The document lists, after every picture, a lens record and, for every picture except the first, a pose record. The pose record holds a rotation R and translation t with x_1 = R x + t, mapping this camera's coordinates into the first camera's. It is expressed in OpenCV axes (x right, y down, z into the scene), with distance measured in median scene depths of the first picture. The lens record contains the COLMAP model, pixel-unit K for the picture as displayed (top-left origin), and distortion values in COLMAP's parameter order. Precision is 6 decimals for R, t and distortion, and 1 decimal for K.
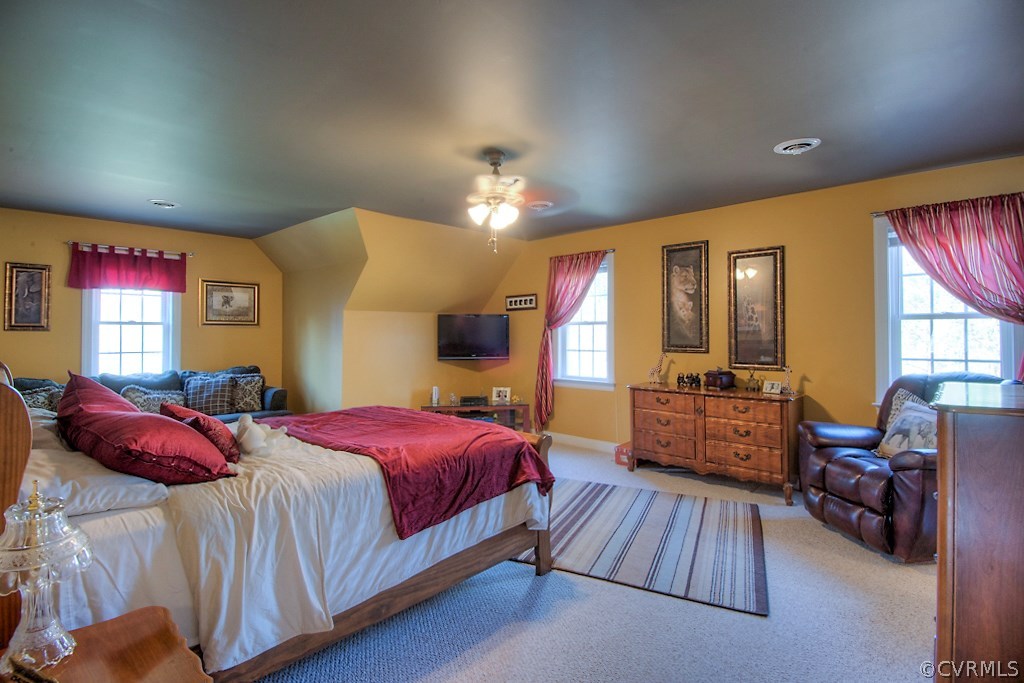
lens RADIAL K [[486.9, 0, 511.7], [0, 486.9, 328.9], [0, 0, 1]] dist [0.002469, -0.000252]
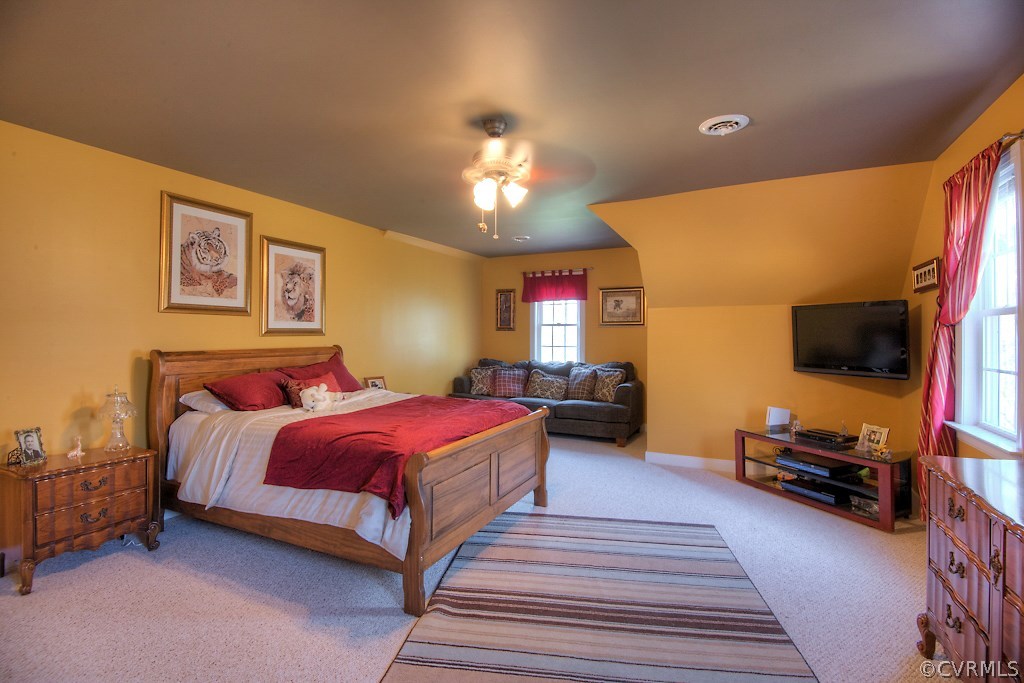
lens RADIAL K [[486.9, 0, 511.7], [0, 486.9, 328.9], [0, 0, 1]] dist [0.002469, -0.000252]
pose [[0.279647, -0.005771, -0.960086, 0.499160], [0.007121, 0.999967, -0.003937, 0.003734], [0.960077, -0.005736, 0.279679, 0.493280]]
